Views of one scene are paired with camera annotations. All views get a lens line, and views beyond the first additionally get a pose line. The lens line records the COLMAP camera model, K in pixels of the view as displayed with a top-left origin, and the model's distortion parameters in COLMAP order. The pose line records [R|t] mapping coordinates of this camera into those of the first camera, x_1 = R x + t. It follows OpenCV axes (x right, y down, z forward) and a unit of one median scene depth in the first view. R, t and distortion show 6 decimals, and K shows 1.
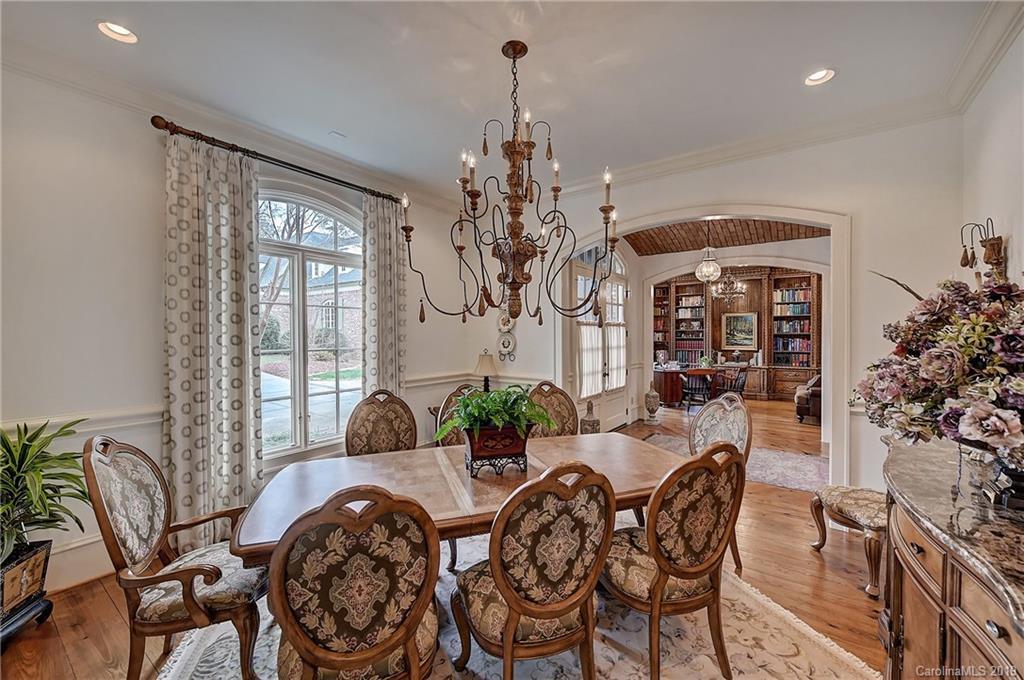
lens RADIAL K [[405.8, 0, 515.5], [0, 405.8, 338.0], [0, 0, 1]] dist [0.001939, 0.000026]
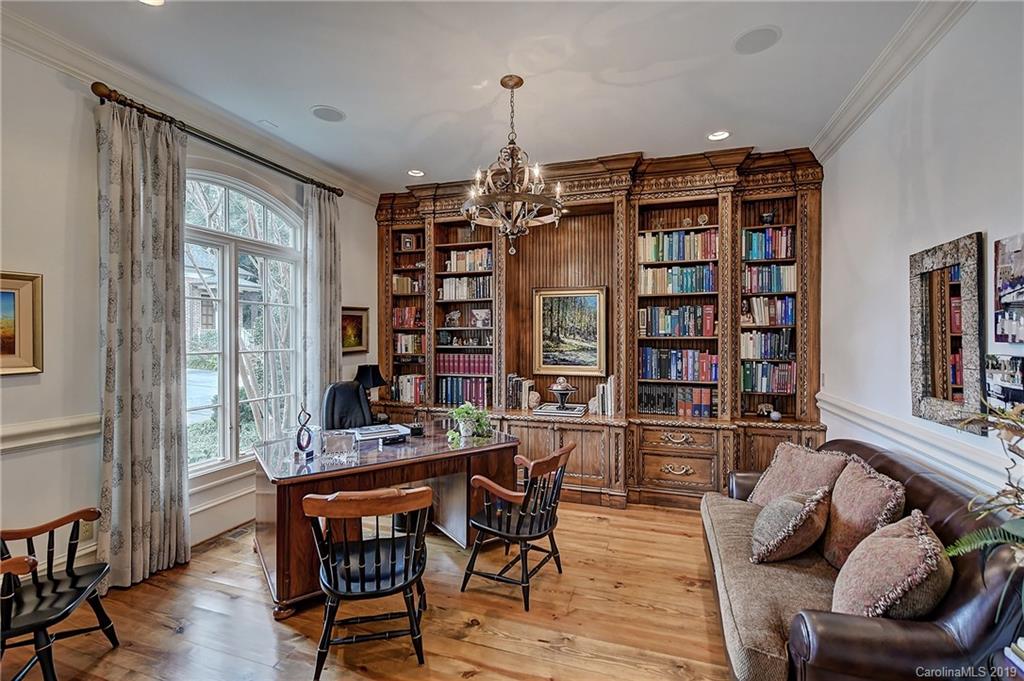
lens RADIAL K [[447.5, 0, 512.0], [0, 447.5, 336.4], [0, 0, 1]] dist [-0.000427, -0.000351]
pose [[0.953335, 0.003635, 0.301891, 0.362768], [-0.001183, 0.999965, -0.008303, -0.007746], [-0.301911, 0.007559, 0.953306, 0.585112]]
